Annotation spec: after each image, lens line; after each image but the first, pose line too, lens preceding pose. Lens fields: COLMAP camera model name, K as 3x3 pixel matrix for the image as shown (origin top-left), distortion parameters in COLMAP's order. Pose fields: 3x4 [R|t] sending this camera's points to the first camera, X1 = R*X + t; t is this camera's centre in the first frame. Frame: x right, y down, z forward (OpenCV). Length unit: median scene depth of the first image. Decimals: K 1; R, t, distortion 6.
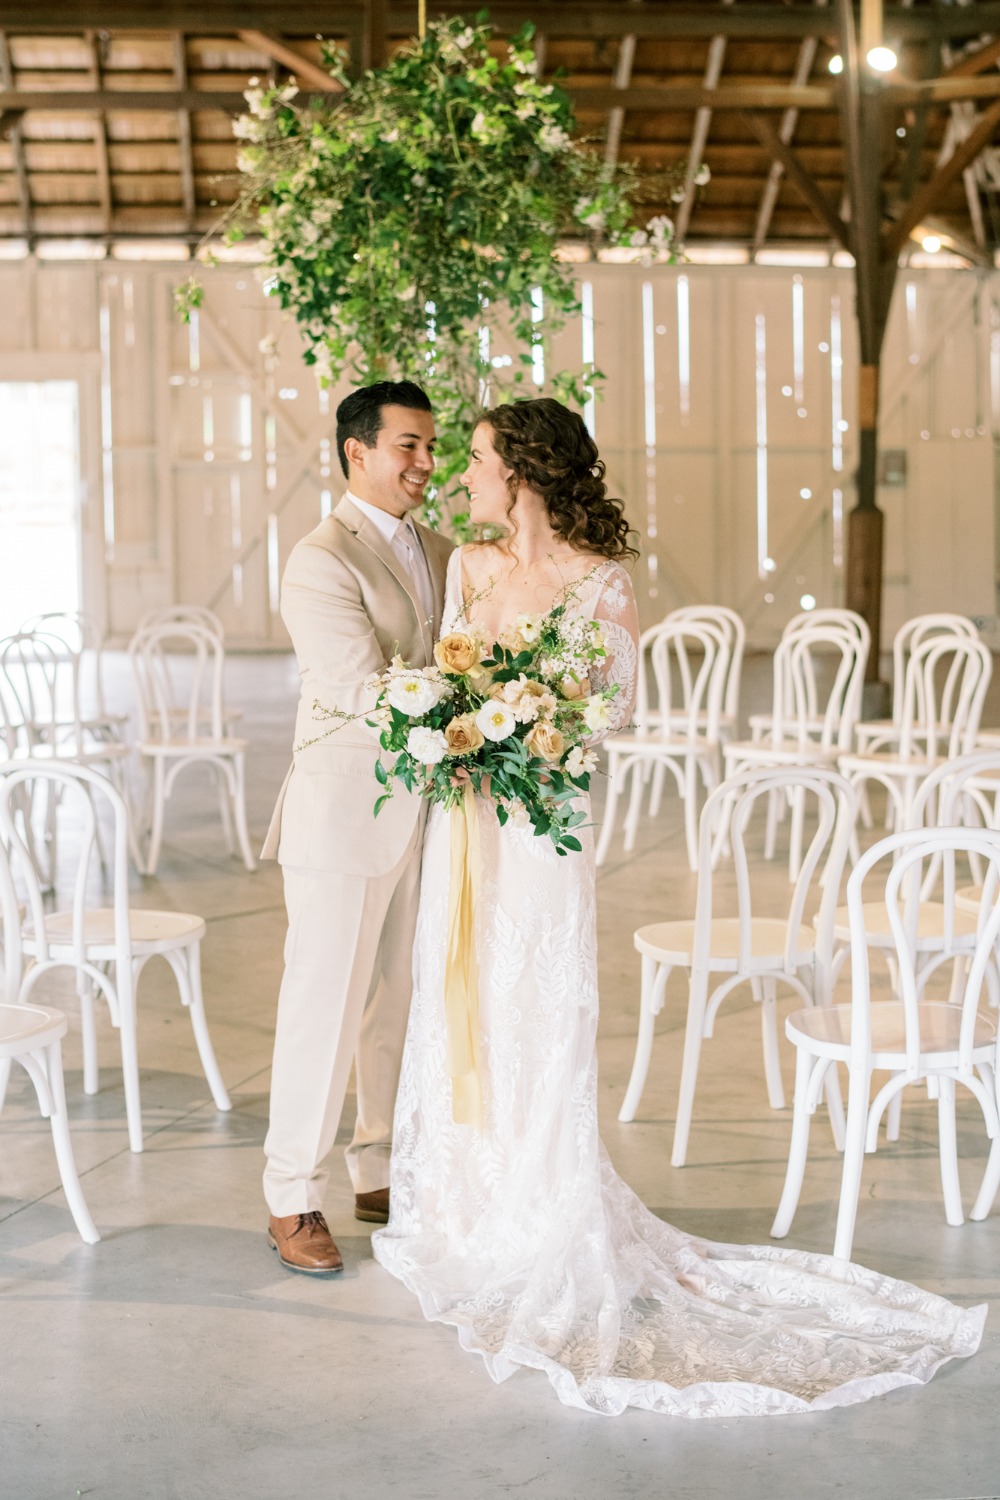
lens RADIAL K [[2604.7, 0, 501.3], [0, 2604.7, 782.9], [0, 0, 1]] dist [-0.148293, -0.063589]
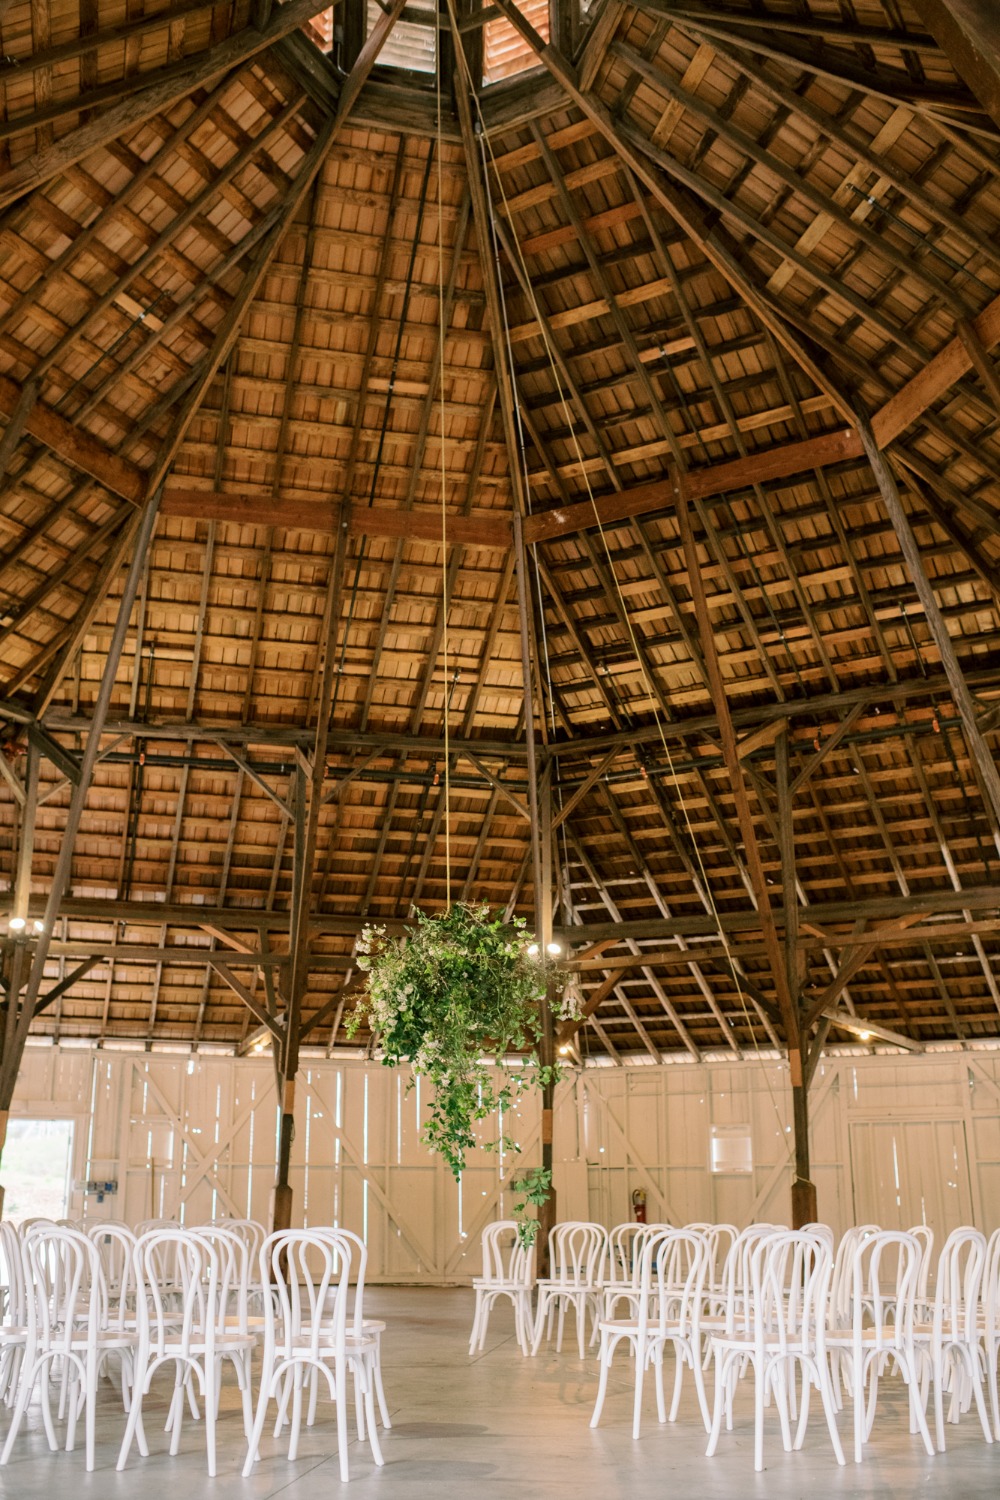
lens RADIAL K [[1553.3, 0, 496.8], [0, 1553.3, 729.4], [0, 0, 1]] dist [-0.056805, 0.103459]
pose [[0.980878, 0.064730, 0.183542, -0.103067], [0.018594, 0.907588, -0.419450, 0.051809], [-0.193732, 0.414842, 0.889030, -0.095355]]
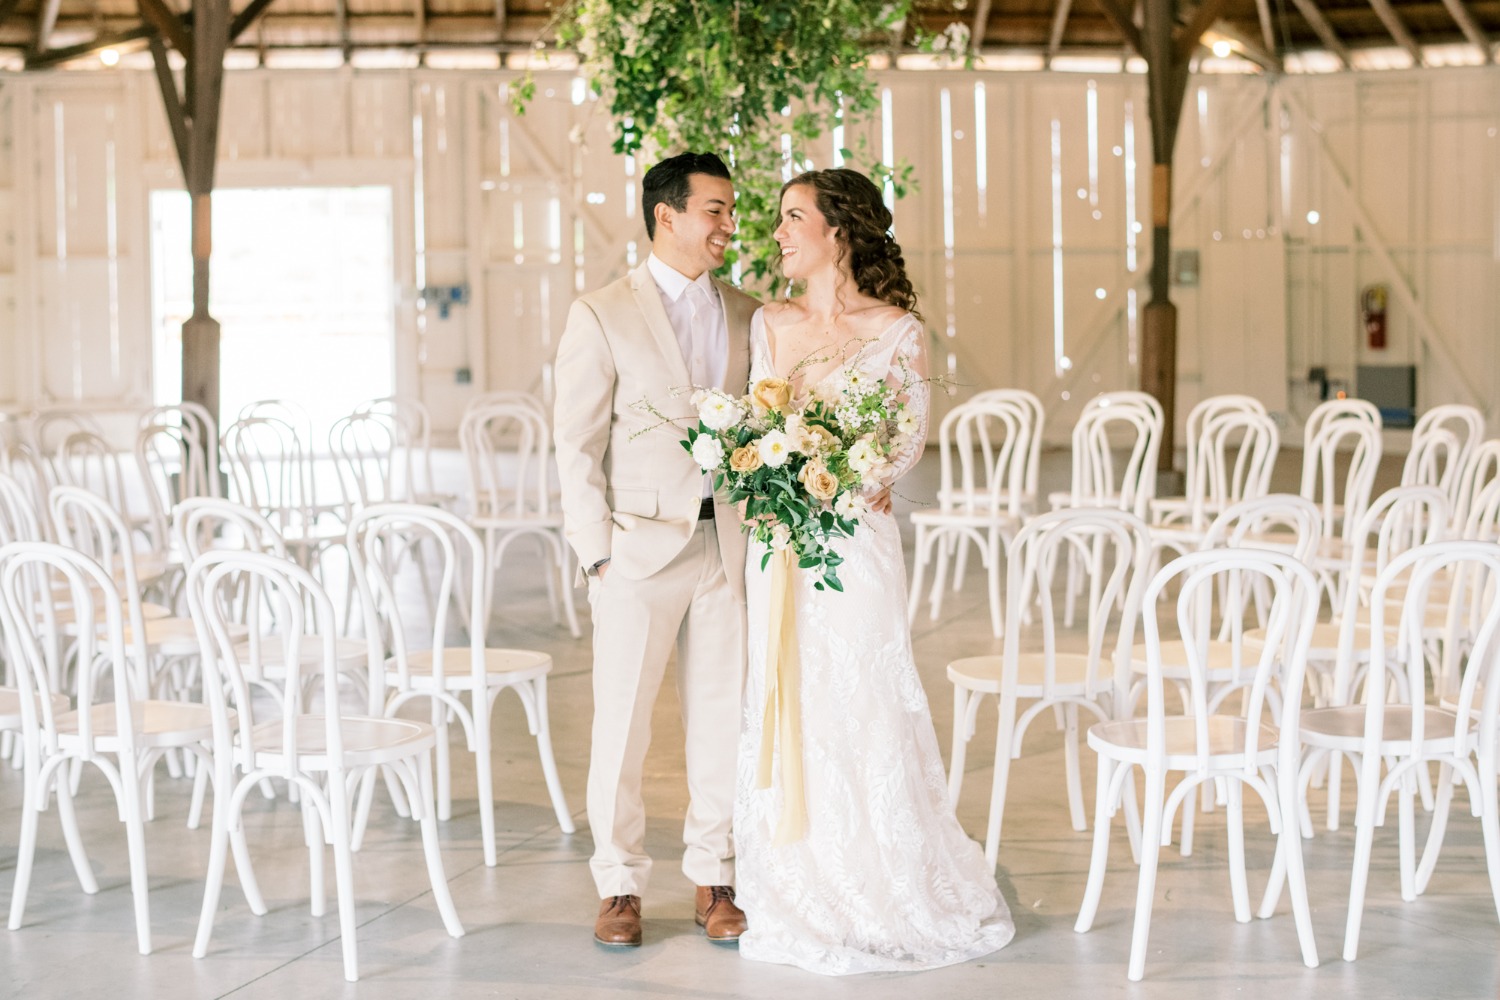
lens RADIAL K [[2628.4, 0, 751.1], [0, 2628.4, 525.0], [0, 0, 1]] dist [-0.147412, -0.087610]
pose [[0.999866, -0.002469, -0.016153, -0.004777], [0.001990, 0.999560, -0.029604, 0.011440], [0.016219, 0.029568, 0.999431, -0.036647]]
